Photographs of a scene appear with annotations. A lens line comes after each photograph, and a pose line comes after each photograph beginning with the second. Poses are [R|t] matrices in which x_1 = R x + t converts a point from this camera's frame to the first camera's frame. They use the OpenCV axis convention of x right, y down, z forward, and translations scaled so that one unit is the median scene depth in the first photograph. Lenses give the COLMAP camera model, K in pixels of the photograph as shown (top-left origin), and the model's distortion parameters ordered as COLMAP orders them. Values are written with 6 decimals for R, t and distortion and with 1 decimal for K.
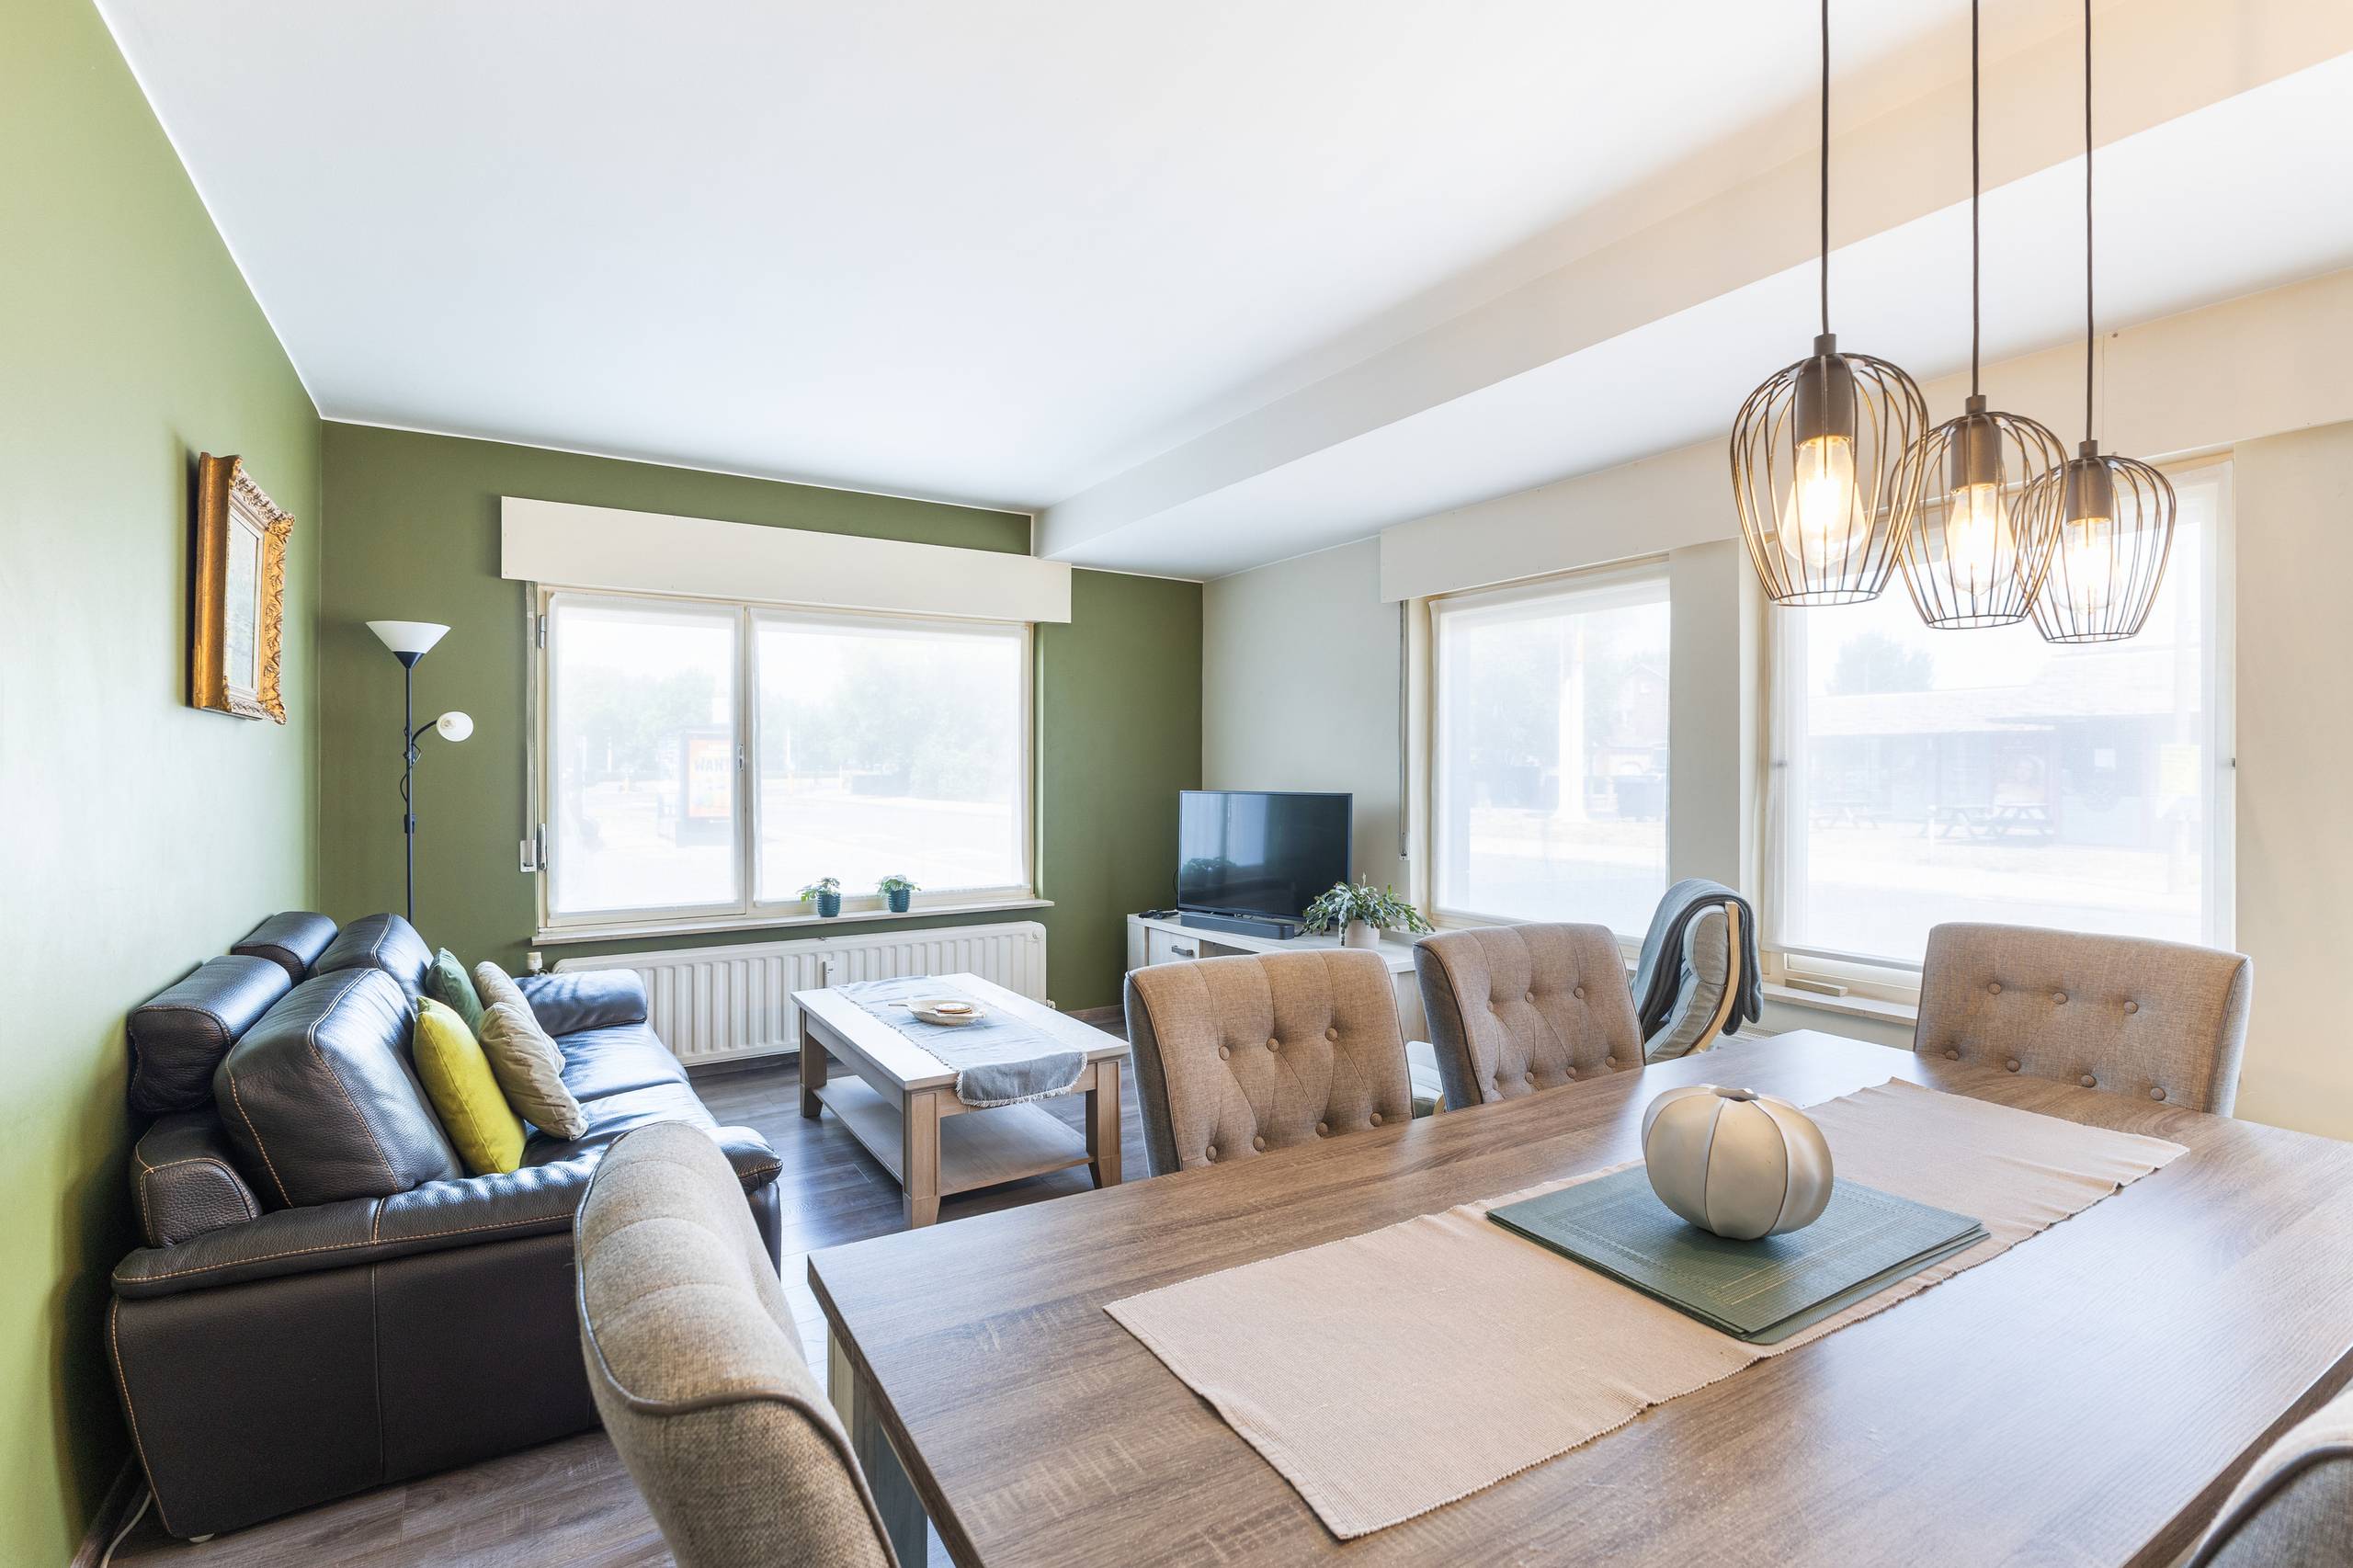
lens RADIAL K [[1084.7, 0, 1179.1], [0, 1084.7, 782.4], [0, 0, 1]] dist [-0.002513, -0.000200]
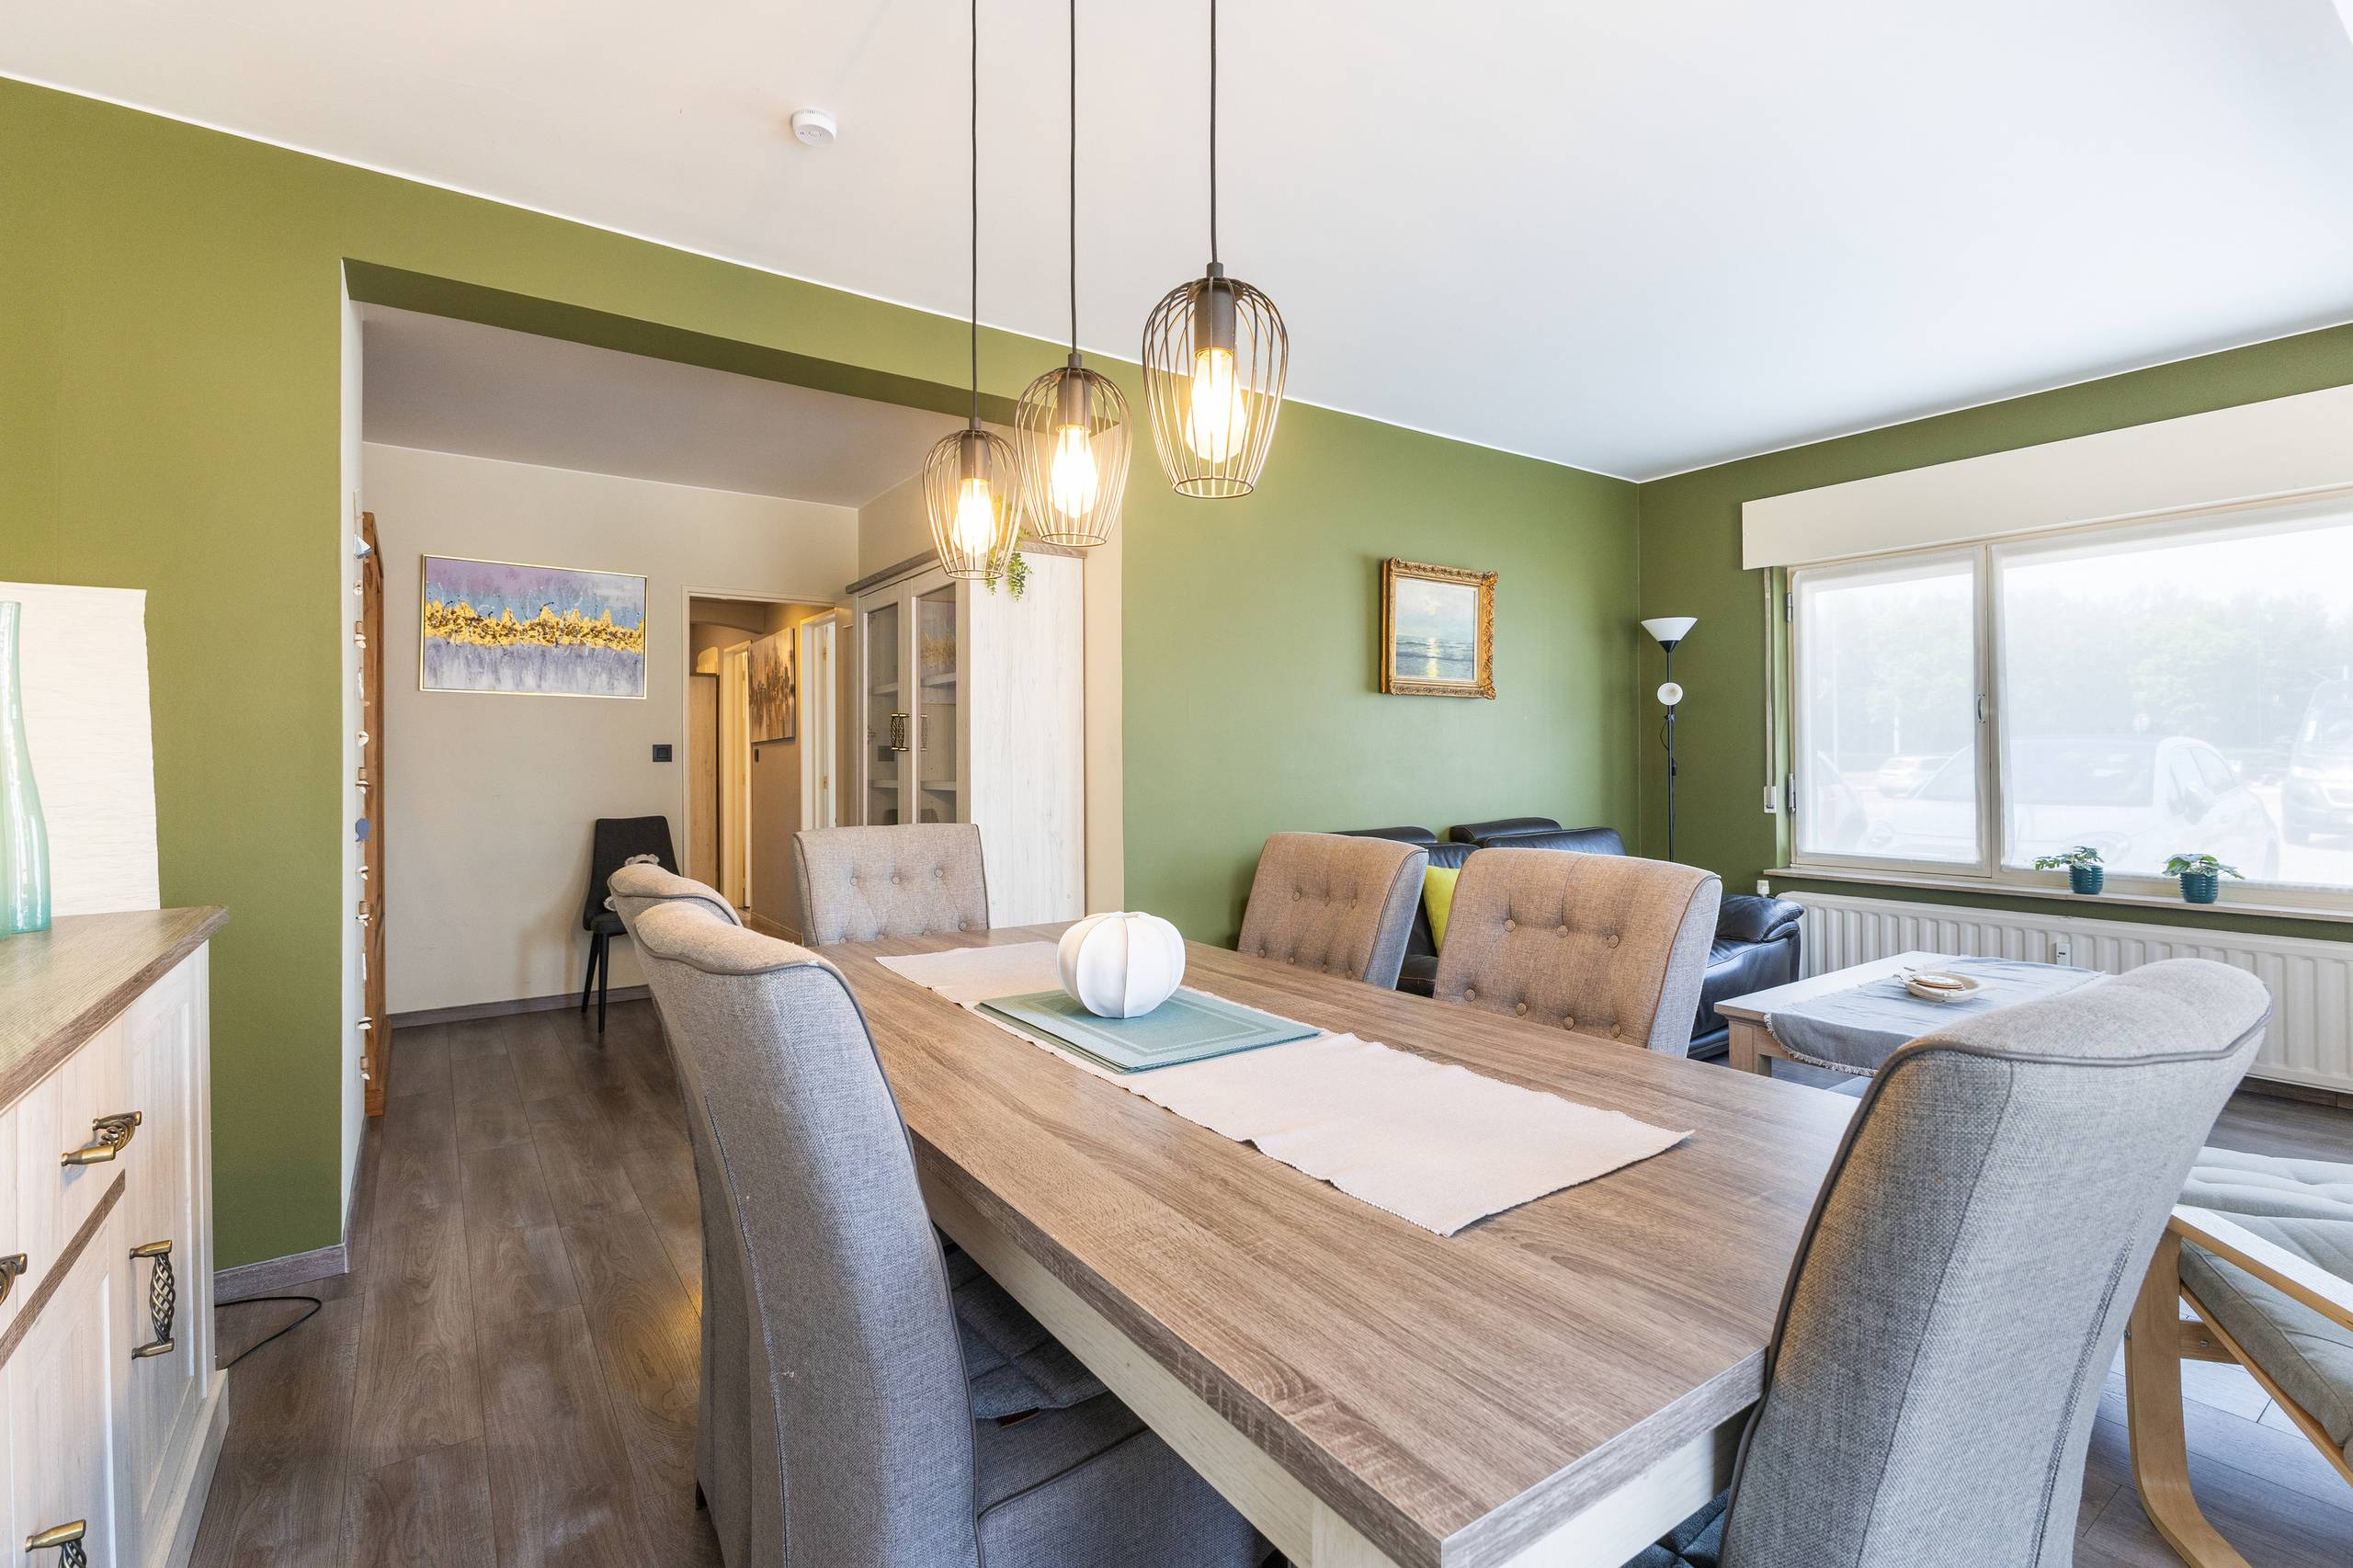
lens RADIAL K [[1084.7, 0, 1179.3], [0, 1084.7, 763.5], [0, 0, 1]] dist [-0.002513, -0.000200]
pose [[0.056282, 0.004283, -0.998406, 0.538426], [-0.006222, 0.999973, 0.003939, 0.027700], [0.998396, 0.005991, 0.056307, 0.289473]]
